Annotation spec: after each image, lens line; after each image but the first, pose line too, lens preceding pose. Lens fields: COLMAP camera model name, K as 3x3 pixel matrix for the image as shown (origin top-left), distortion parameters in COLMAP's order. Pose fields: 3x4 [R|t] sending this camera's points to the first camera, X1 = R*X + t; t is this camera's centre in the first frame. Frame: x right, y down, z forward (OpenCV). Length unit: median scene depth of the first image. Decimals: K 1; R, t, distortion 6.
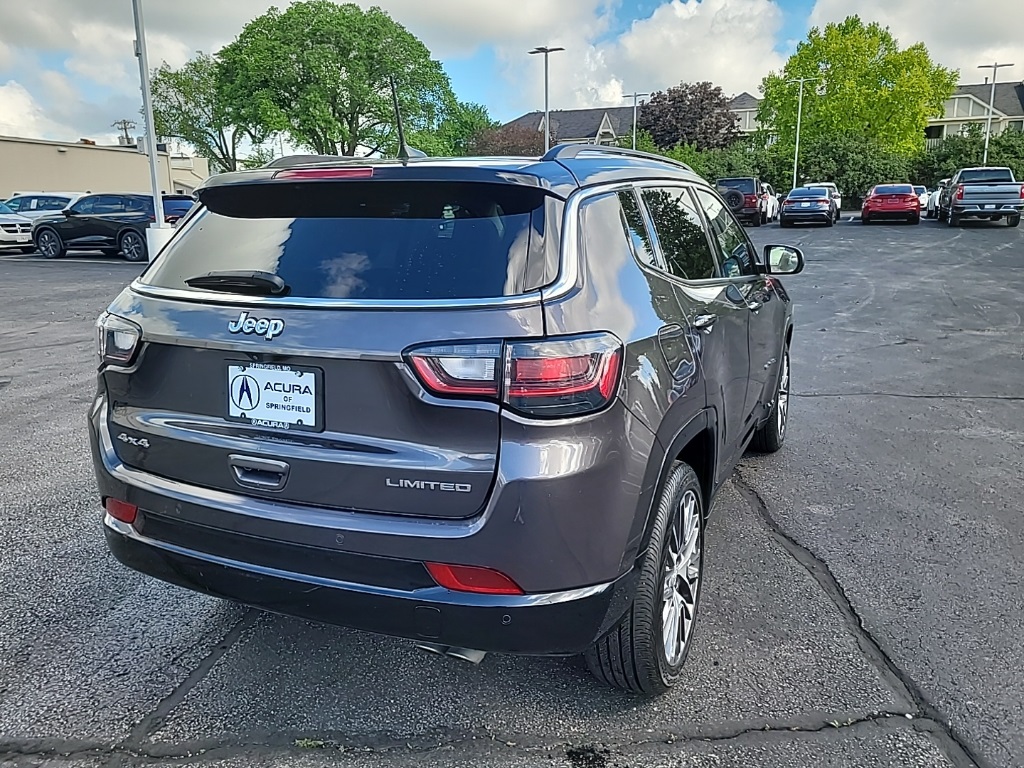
lens RADIAL K [[775.3, 0, 517.4], [0, 775.3, 407.1], [0, 0, 1]] dist [0.061212, -0.062555]
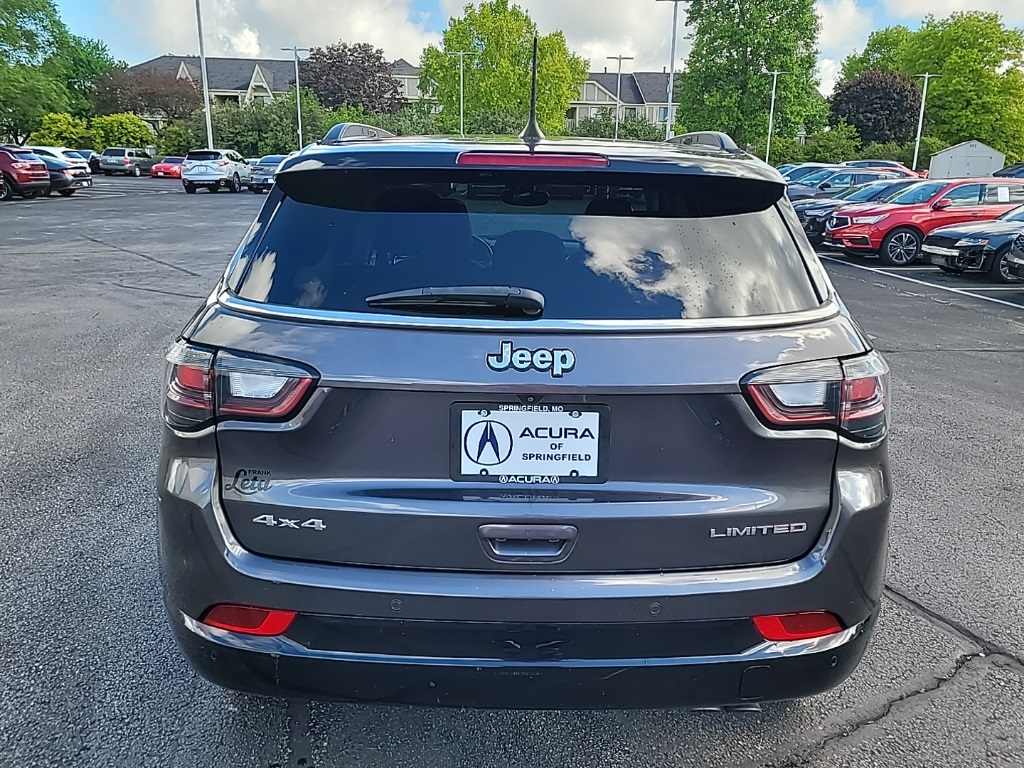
lens RADIAL K [[775.3, 0, 518.9], [0, 775.3, 386.6], [0, 0, 1]] dist [0.061212, -0.062555]
pose [[0.901149, -0.081658, 0.425749, -0.571166], [0.072399, 0.996655, 0.037915, -0.089964], [-0.427421, -0.003343, 0.904046, 0.253911]]
